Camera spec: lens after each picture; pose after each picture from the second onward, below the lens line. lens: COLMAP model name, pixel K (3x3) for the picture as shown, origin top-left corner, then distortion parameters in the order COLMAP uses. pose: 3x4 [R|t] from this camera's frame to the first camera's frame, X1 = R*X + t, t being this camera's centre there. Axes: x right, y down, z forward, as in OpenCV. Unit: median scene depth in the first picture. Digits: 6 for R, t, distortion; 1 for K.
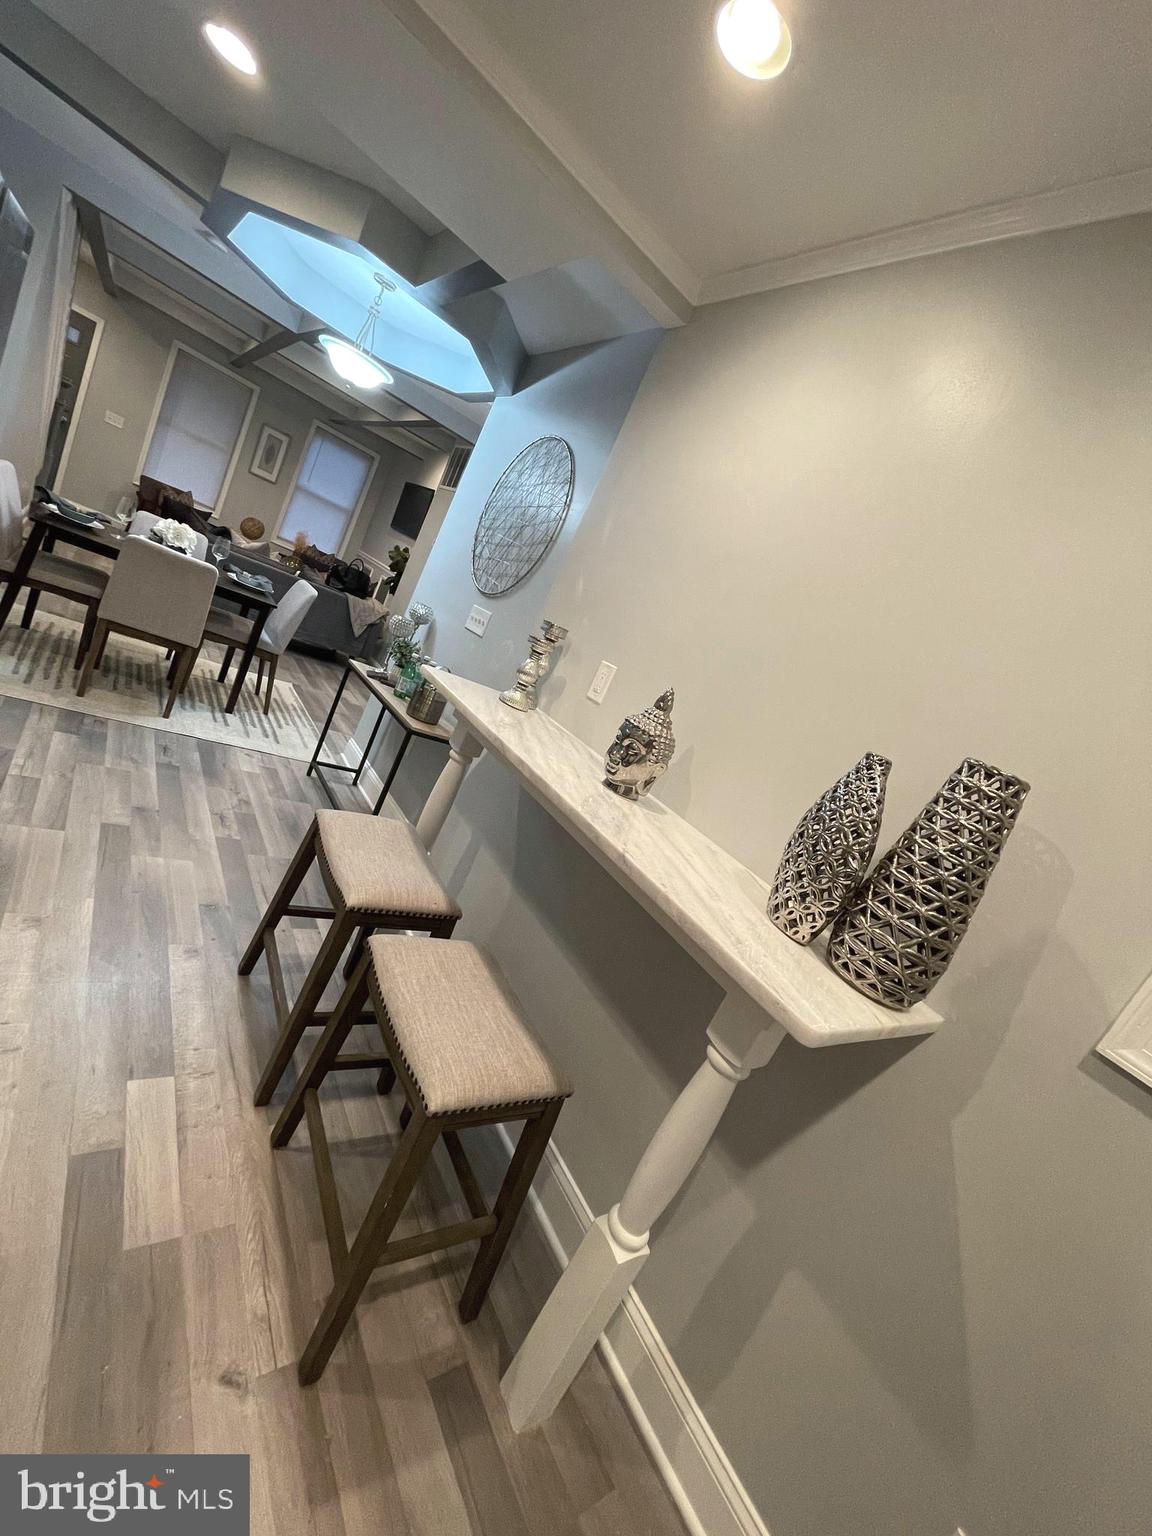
lens RADIAL K [[620.8, 0, 576.0], [0, 620.8, 768.0], [0, 0, 1]] dist [0.000395, 0.000367]
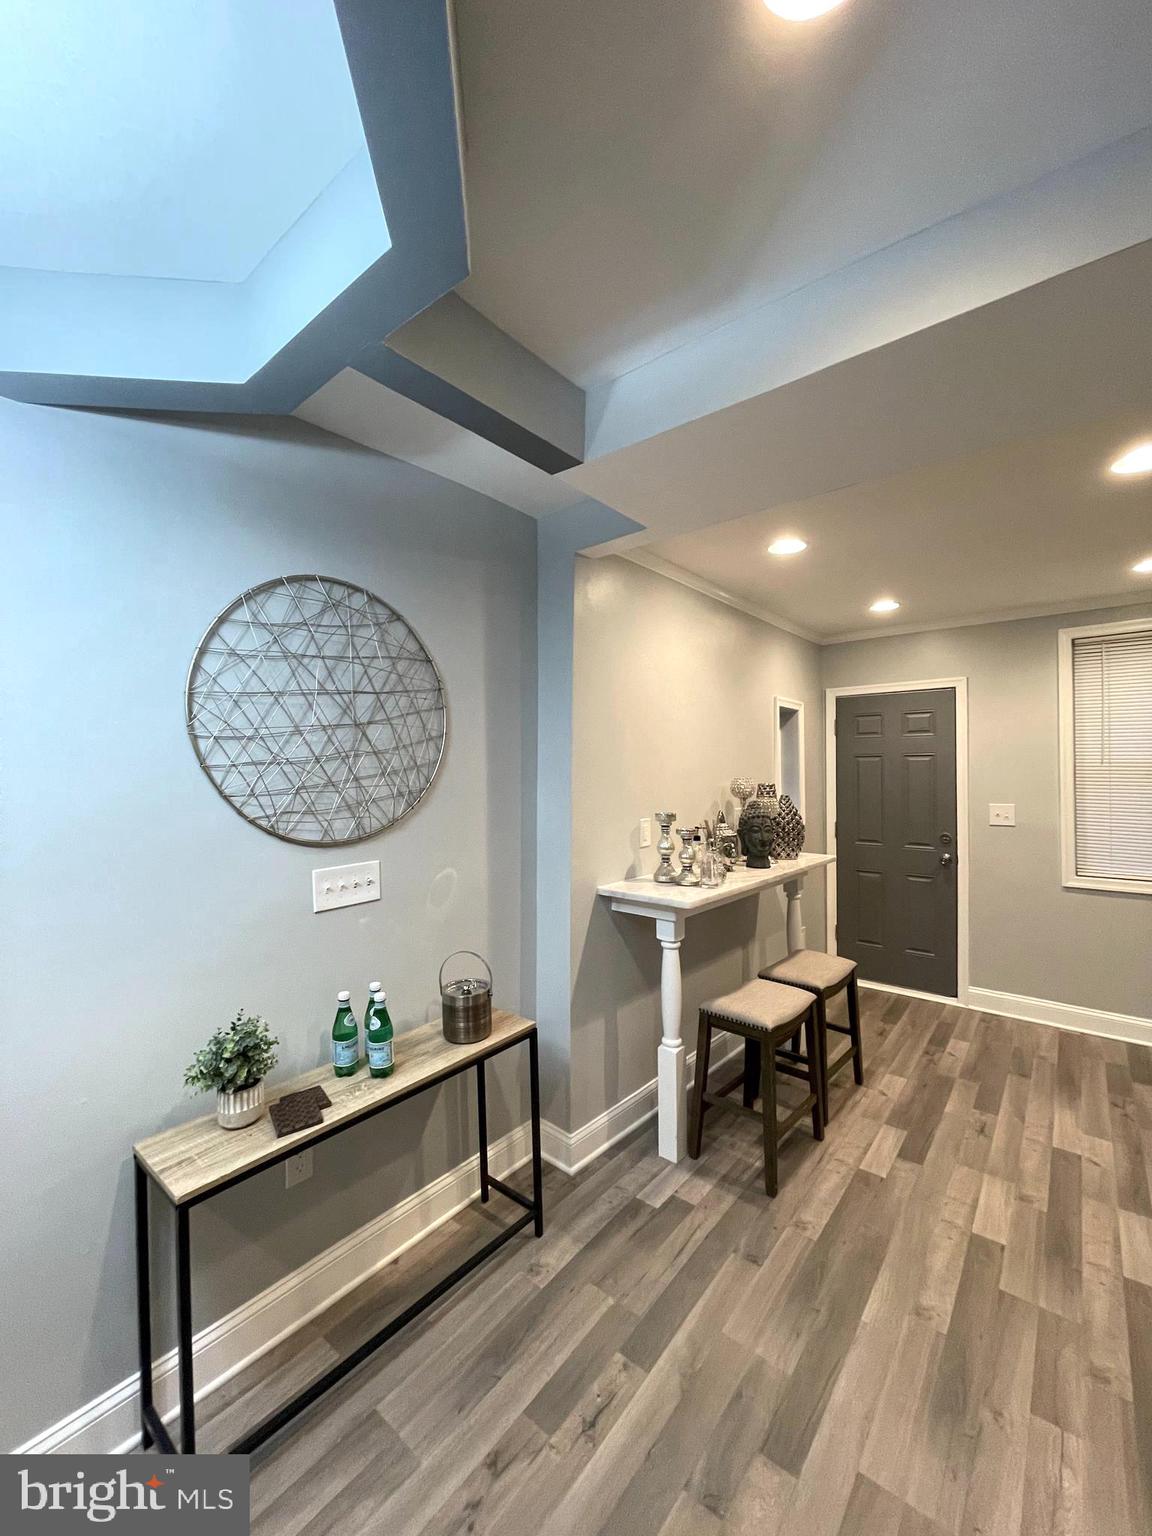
lens RADIAL K [[617.6, 0, 578.3], [0, 617.6, 764.8], [0, 0, 1]] dist [-0.006449, 0.002595]
pose [[-0.242646, -0.421599, 0.873715, -0.963139], [0.105680, 0.883783, 0.455806, -0.824908], [-0.964341, 0.202934, -0.169892, 1.190693]]
